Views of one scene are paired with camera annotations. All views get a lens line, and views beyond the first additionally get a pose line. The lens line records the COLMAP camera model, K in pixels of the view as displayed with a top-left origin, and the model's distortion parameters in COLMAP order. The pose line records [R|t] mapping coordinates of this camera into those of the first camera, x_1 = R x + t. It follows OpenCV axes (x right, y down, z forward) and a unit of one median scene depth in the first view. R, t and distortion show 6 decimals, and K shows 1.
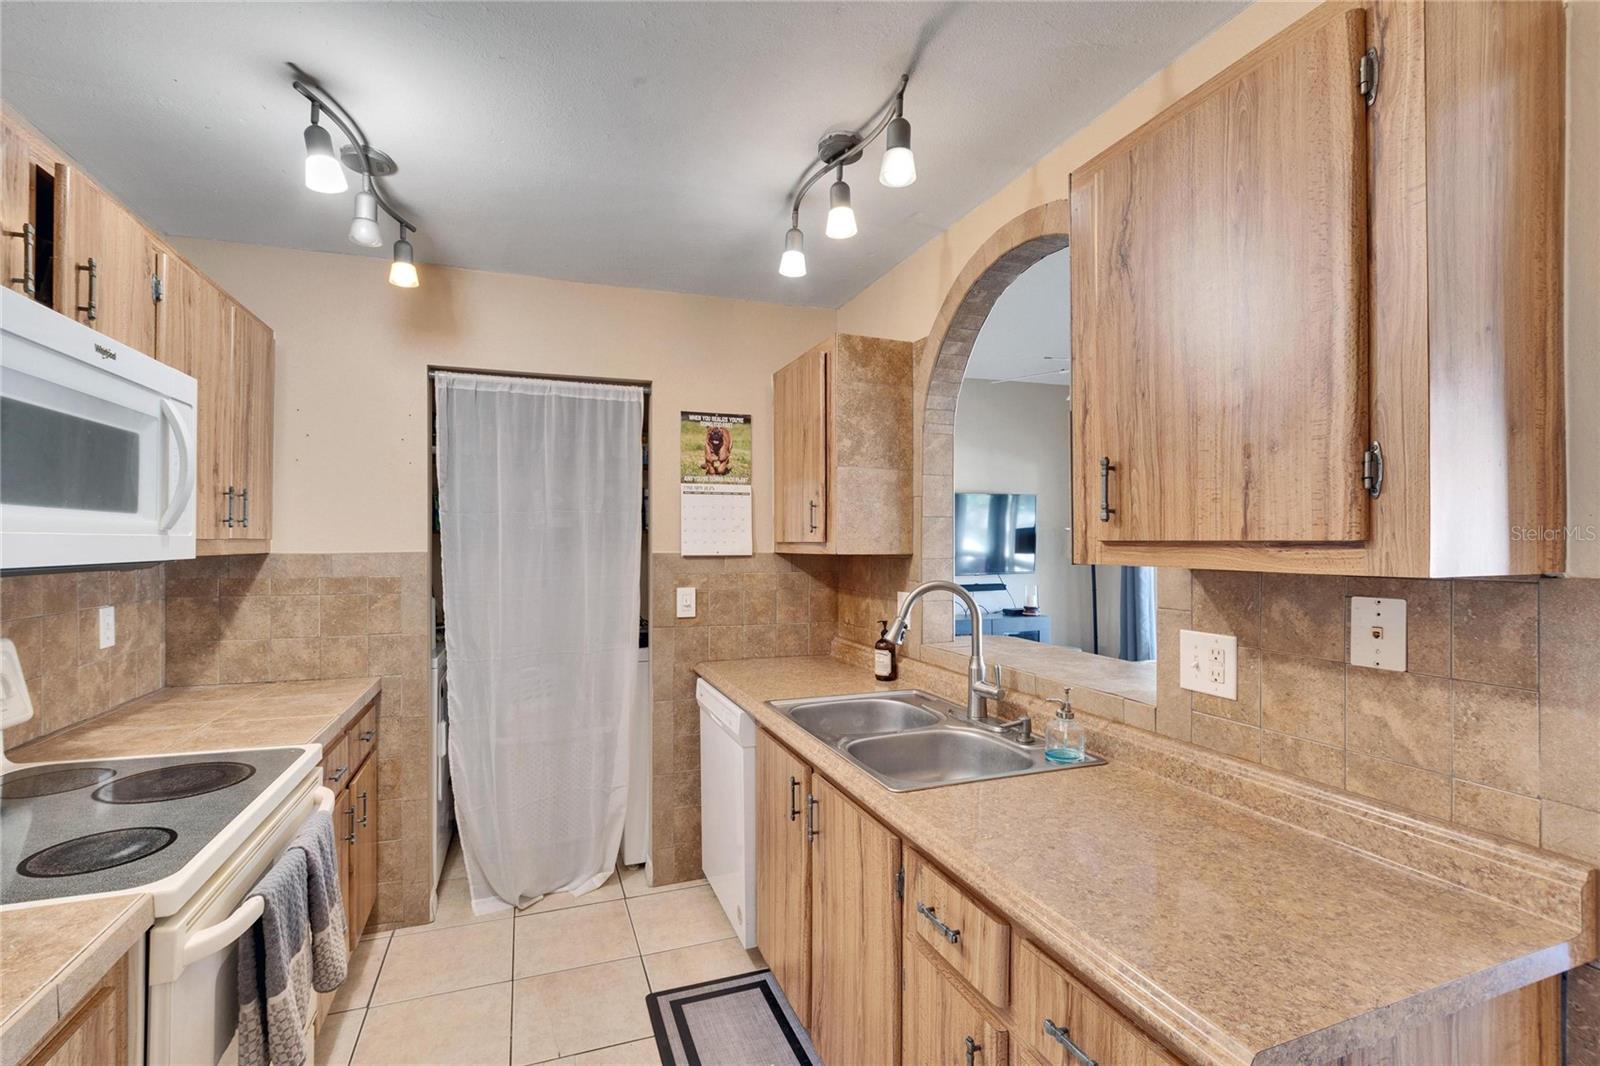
lens RADIAL K [[705.5, 0, 778.8], [0, 705.5, 541.4], [0, 0, 1]] dist [-0.004496, -0.000516]
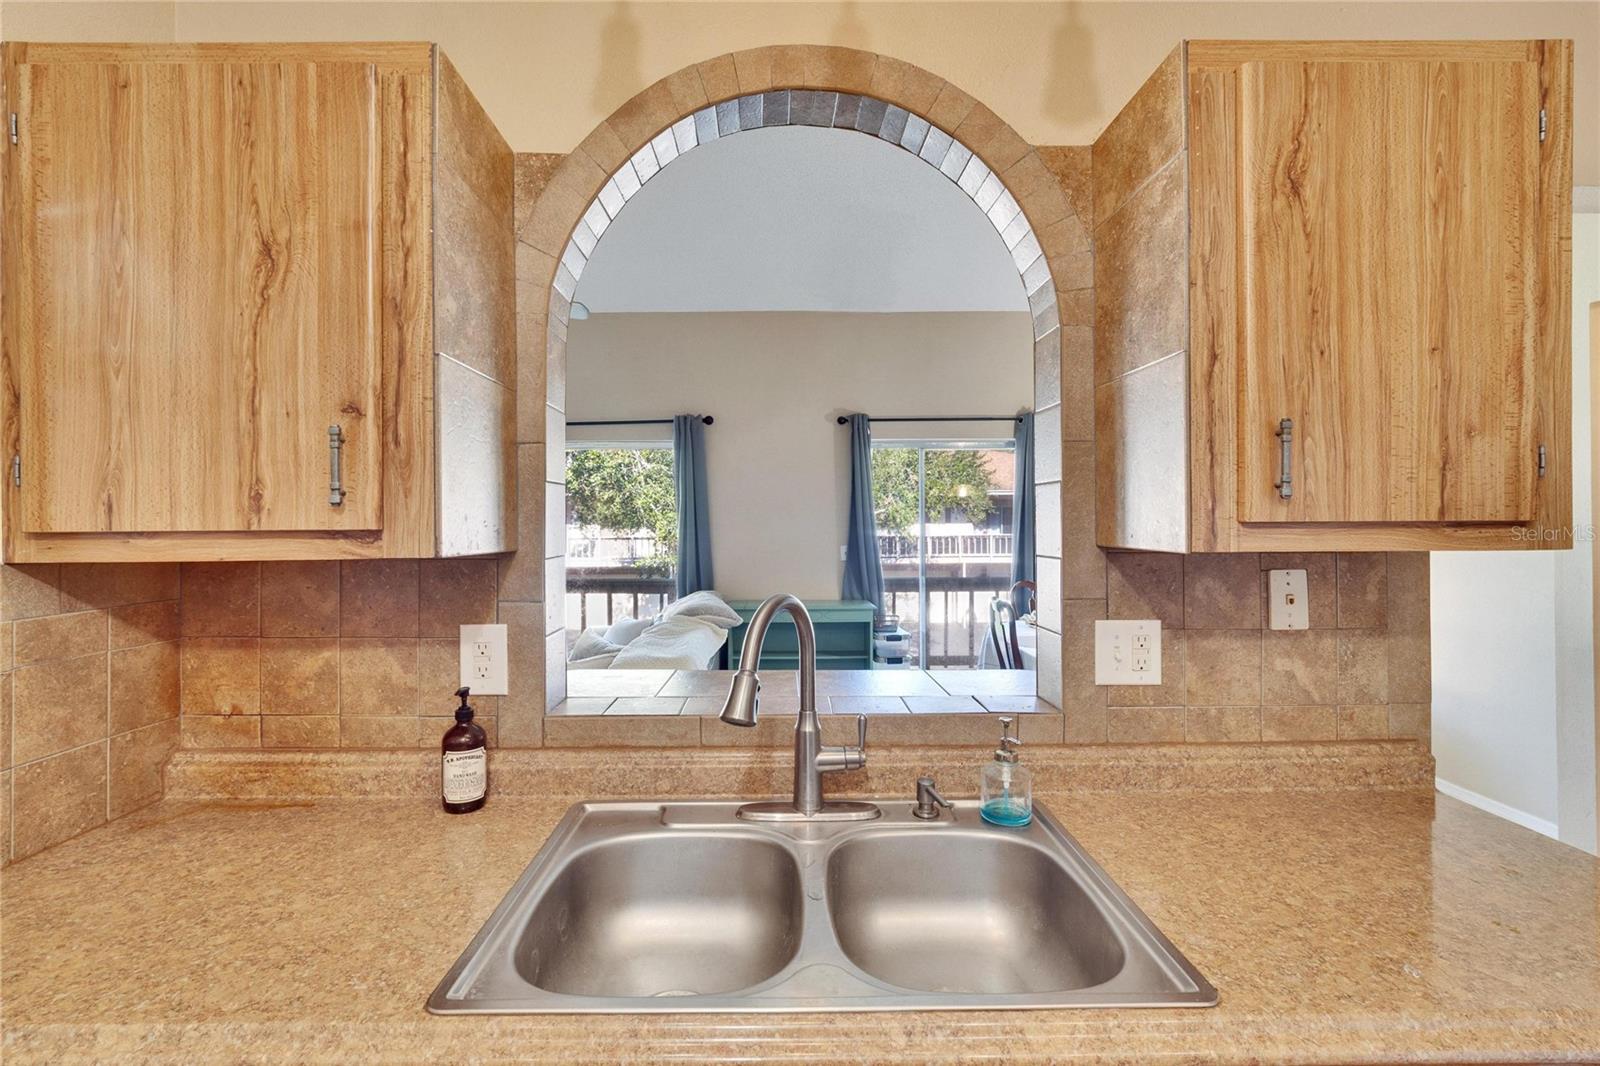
lens RADIAL K [[705.5, 0, 784.5], [0, 705.5, 522.4], [0, 0, 1]] dist [-0.004496, -0.000516]
pose [[0.329523, -0.001030, 0.944147, -0.488647], [0.006035, 0.999981, -0.001015, -0.003004], [-0.944128, 0.006033, 0.329523, 1.270441]]
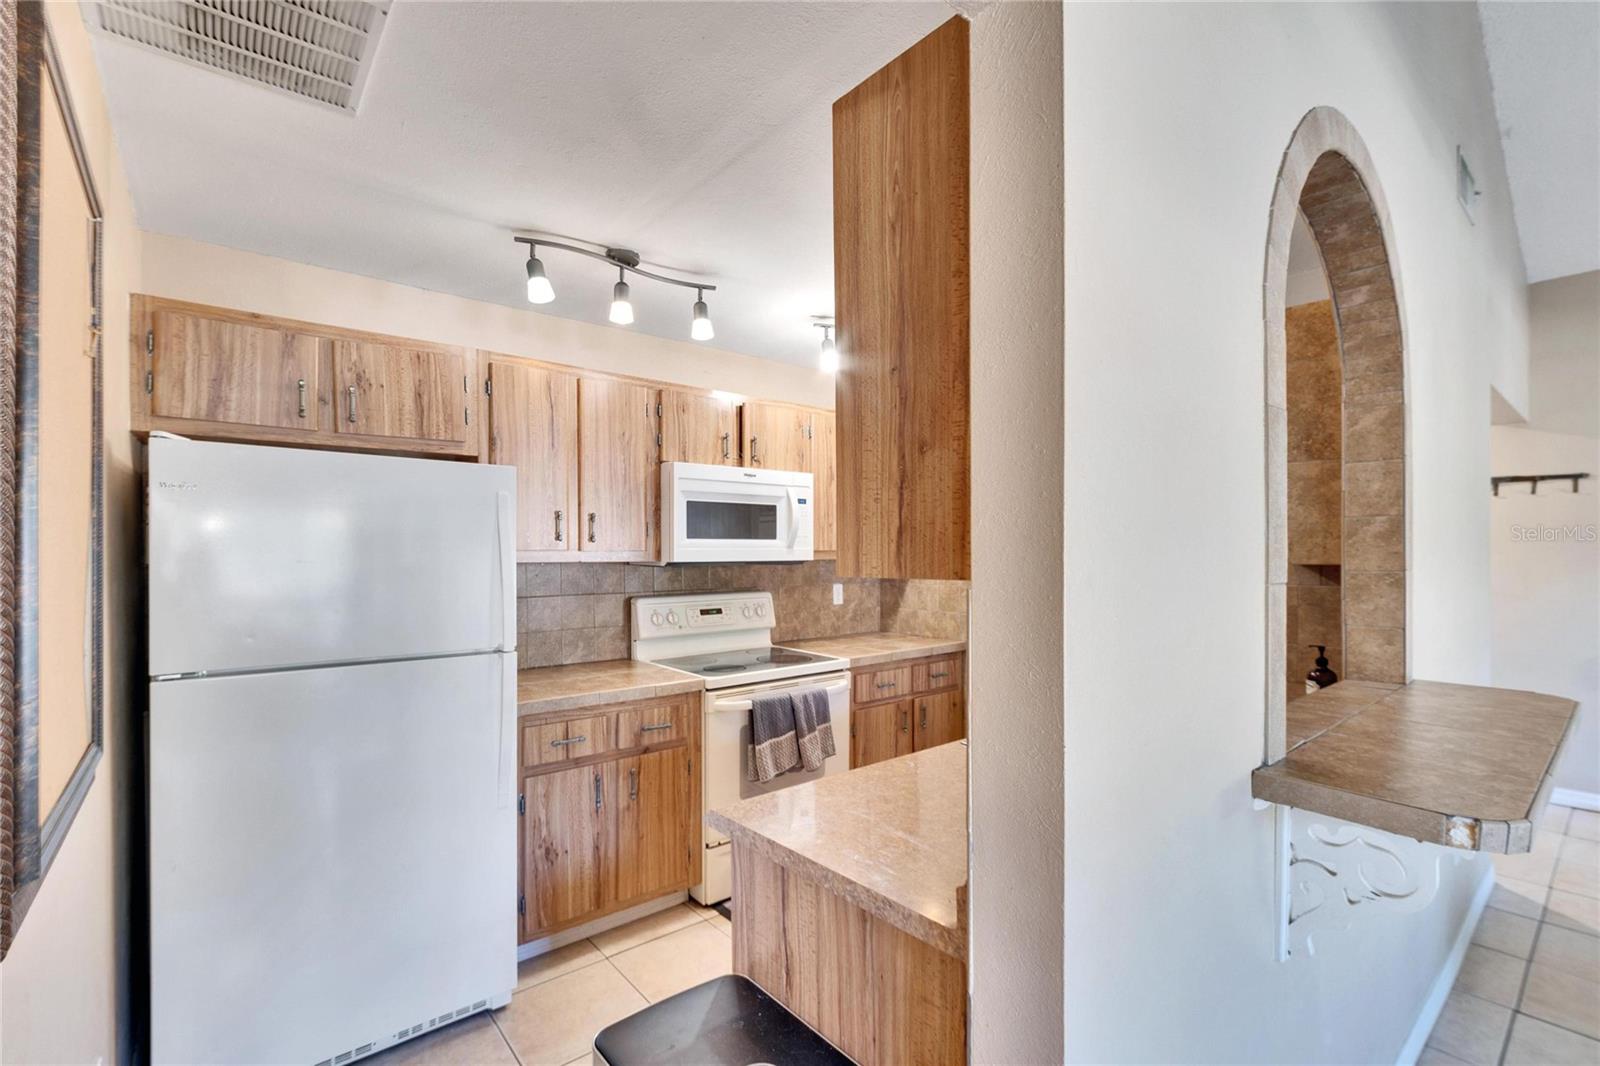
lens RADIAL K [[705.5, 0, 787.9], [0, 705.5, 560.0], [0, 0, 1]] dist [-0.004496, -0.000516]
pose [[0.331384, 0.008436, -0.943458, 1.449537], [0.004457, 0.999935, 0.010506, 0.003142], [0.943486, -0.007687, 0.331325, 0.303600]]
